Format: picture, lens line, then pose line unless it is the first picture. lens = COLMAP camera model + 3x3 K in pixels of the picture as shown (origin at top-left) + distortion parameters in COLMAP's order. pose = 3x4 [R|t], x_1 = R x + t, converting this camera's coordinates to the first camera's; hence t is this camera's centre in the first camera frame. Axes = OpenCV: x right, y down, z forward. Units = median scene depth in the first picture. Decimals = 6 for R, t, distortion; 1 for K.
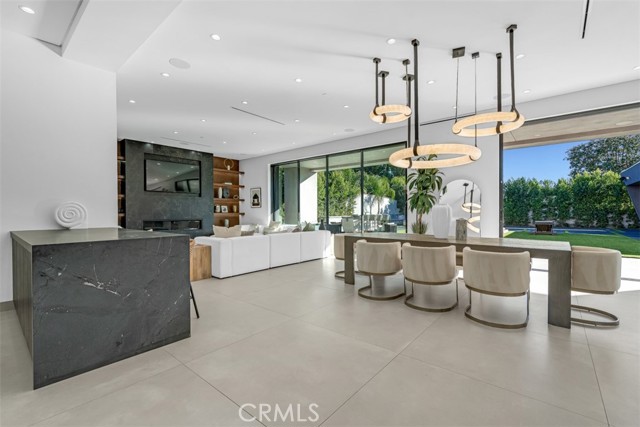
lens RADIAL K [[282.7, 0, 322.5], [0, 282.7, 213.9], [0, 0, 1]] dist [-0.001607, -0.000399]
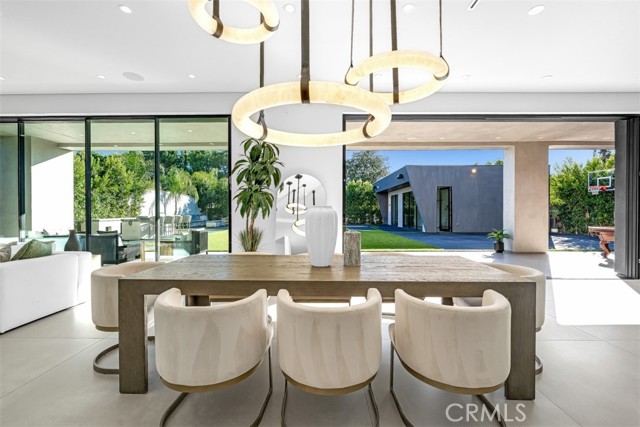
lens RADIAL K [[282.7, 0, 319.4], [0, 282.7, 213.1], [0, 0, 1]] dist [-0.001607, -0.000399]
pose [[0.780441, -0.003075, 0.625222, 0.021740], [0.003158, 0.999995, 0.000977, -0.008501], [-0.625221, 0.001211, 0.780447, 0.218539]]
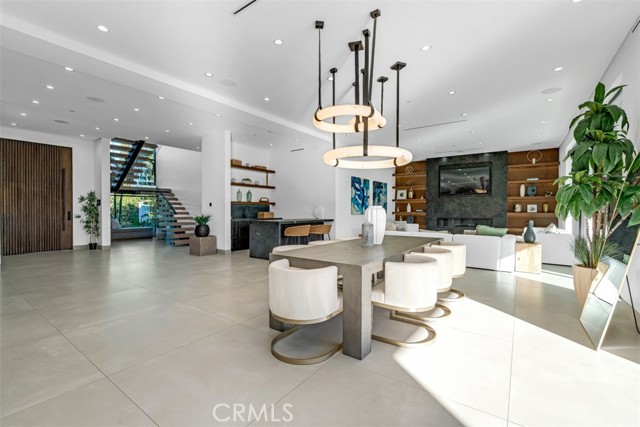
lens RADIAL K [[282.7, 0, 321.1], [0, 282.7, 213.5], [0, 0, 1]] dist [-0.001607, -0.000399]
pose [[0.075437, 0.015857, -0.997024, 0.517435], [-0.009254, 0.999842, 0.015201, -0.008863], [0.997108, 0.008080, 0.075572, 0.298909]]
